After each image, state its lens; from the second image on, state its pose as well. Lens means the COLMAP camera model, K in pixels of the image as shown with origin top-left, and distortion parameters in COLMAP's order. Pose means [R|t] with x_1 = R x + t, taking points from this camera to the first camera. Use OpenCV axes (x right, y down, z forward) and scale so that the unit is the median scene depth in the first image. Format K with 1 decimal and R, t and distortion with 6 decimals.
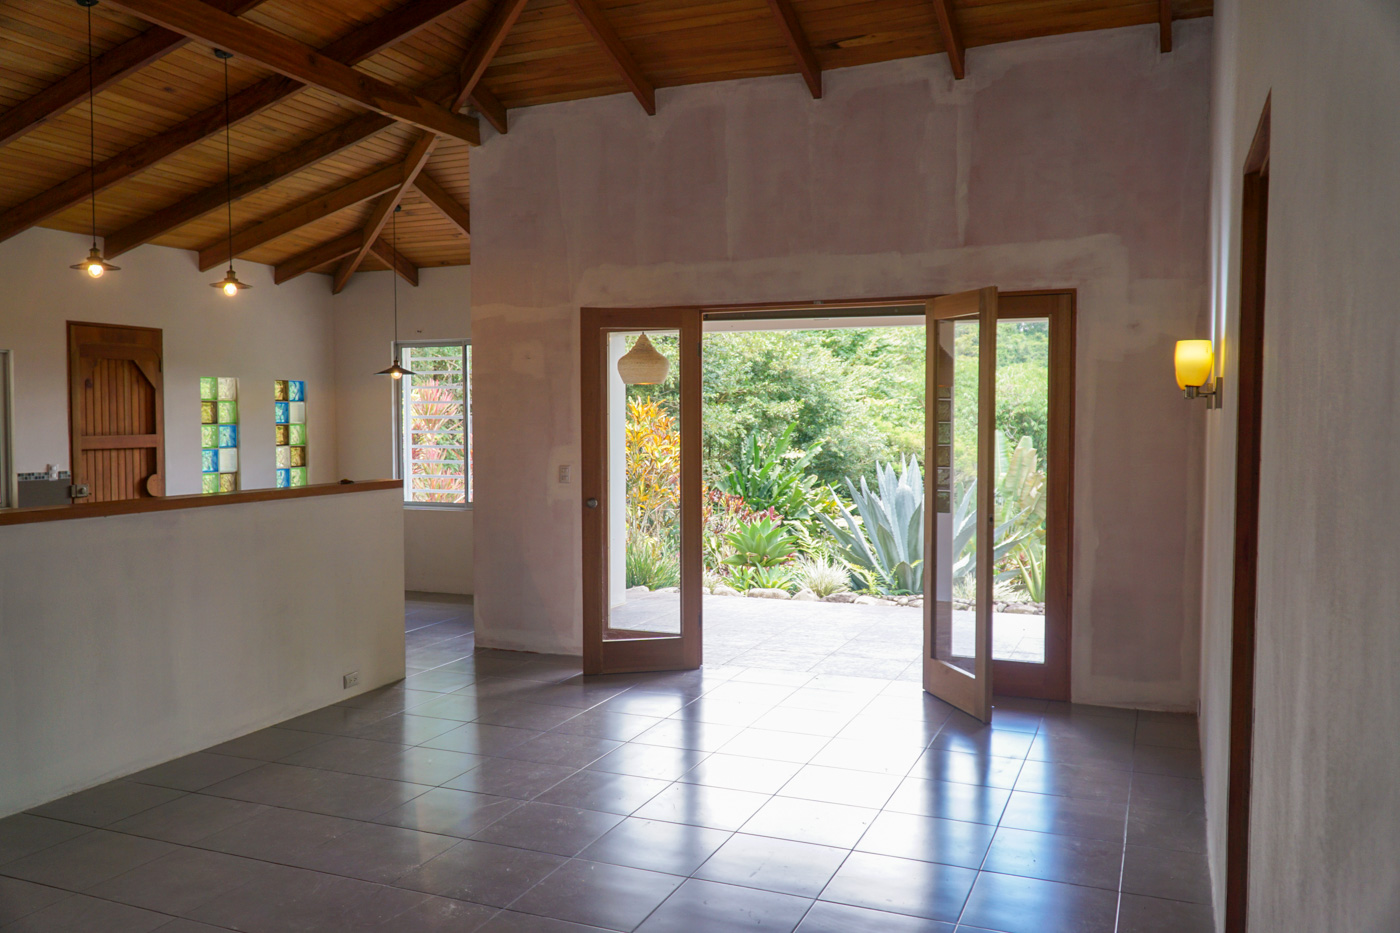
lens RADIAL K [[1109.2, 0, 700.0], [0, 1109.2, 466.5], [0, 0, 1]] dist [0.001280, -0.015518]
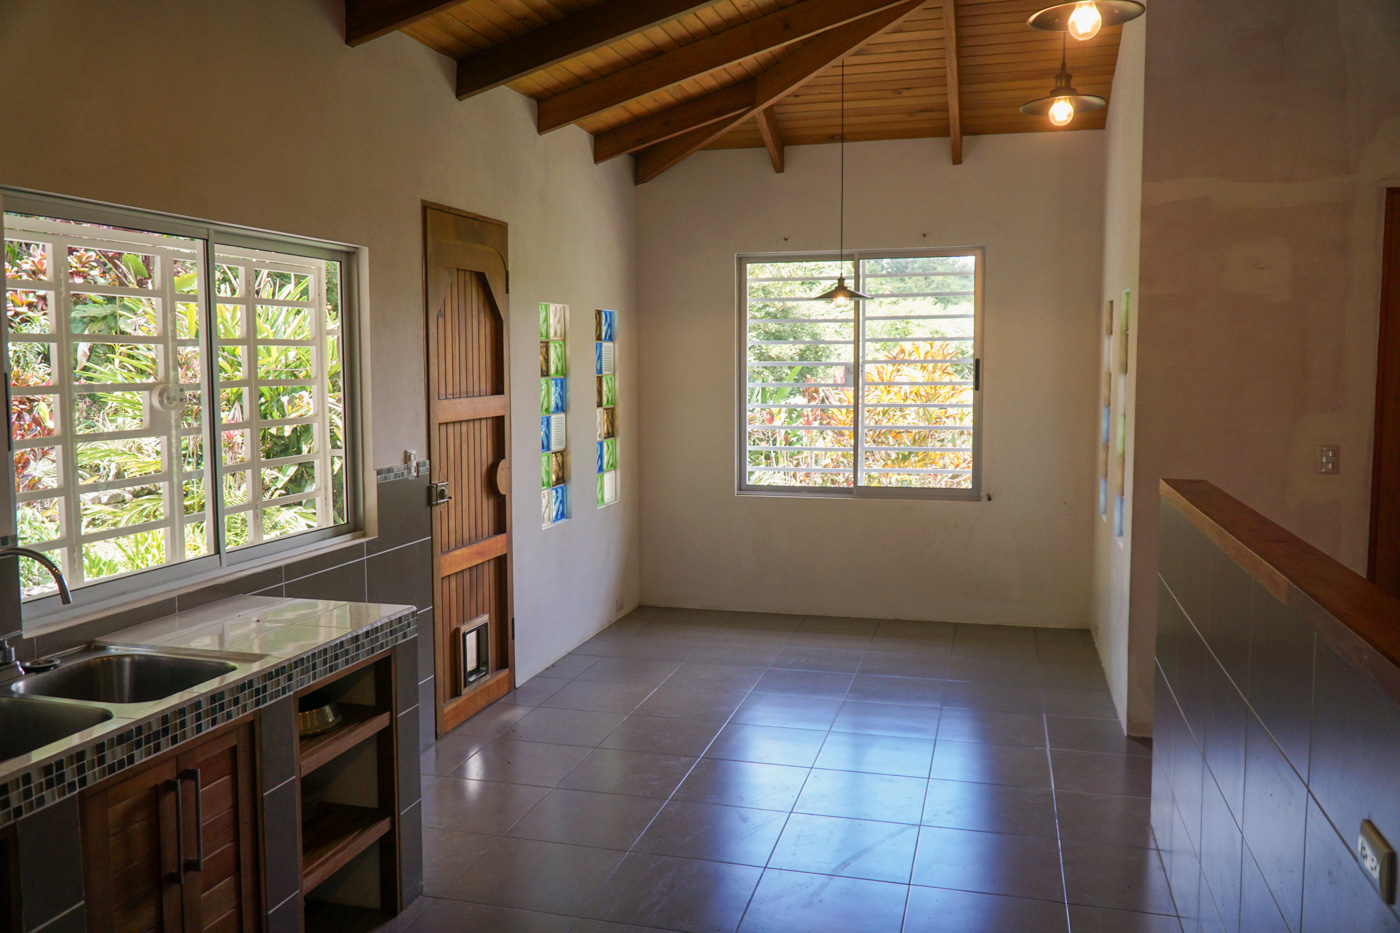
lens RADIAL K [[1082.2, 0, 700.0], [0, 1082.2, 466.5], [0, 0, 1]] dist [-0.007853, -0.004644]
pose [[0.992348, -0.015648, 0.122477, -0.502372], [0.008956, 0.998446, 0.055003, -0.023318], [-0.123148, -0.053485, 0.990946, 0.422511]]
